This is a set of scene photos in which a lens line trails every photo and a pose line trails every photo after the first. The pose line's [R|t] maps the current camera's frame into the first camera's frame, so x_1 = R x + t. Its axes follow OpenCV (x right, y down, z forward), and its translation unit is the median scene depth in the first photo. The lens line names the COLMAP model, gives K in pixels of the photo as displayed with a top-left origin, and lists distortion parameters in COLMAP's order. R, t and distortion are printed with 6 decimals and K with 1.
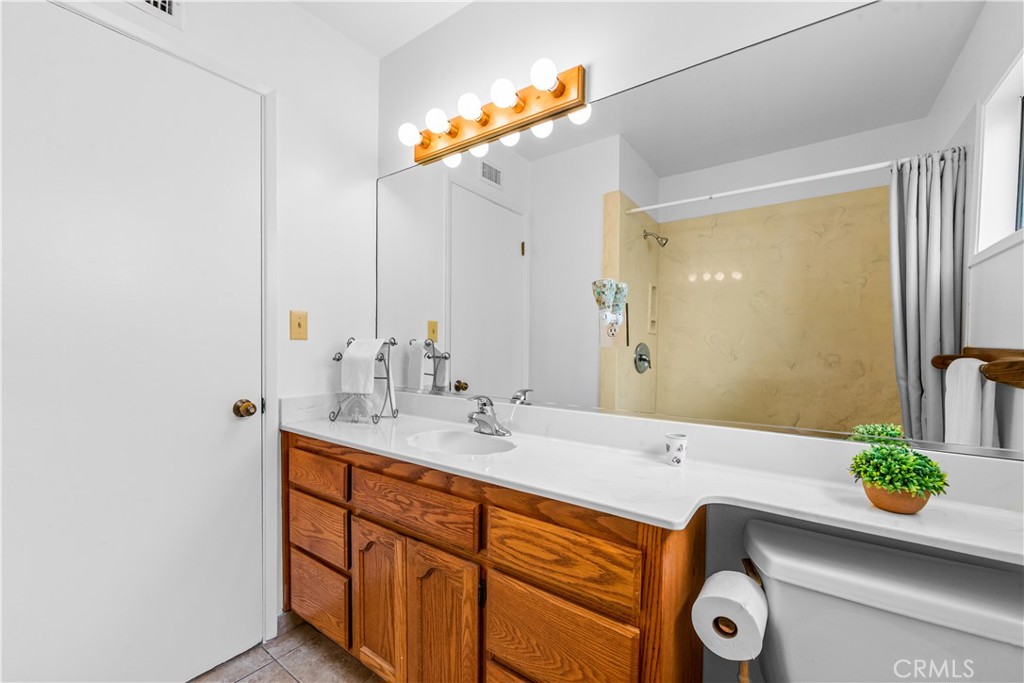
lens RADIAL K [[418.0, 0, 509.1], [0, 418.0, 344.2], [0, 0, 1]] dist [0.002715, 0.000111]
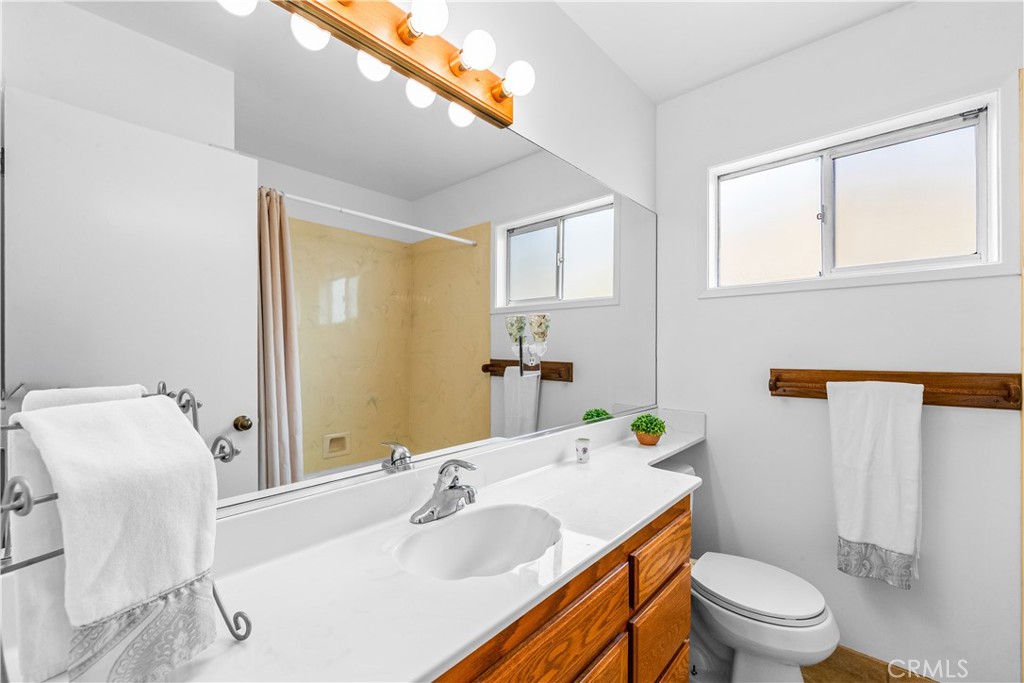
lens RADIAL K [[418.0, 0, 508.8], [0, 418.0, 345.2], [0, 0, 1]] dist [0.002715, 0.000111]
pose [[0.122400, -0.003655, 0.992474, -0.854394], [0.011429, 0.999932, 0.002273, -0.070879], [-0.992415, 0.011064, 0.122433, 0.986476]]
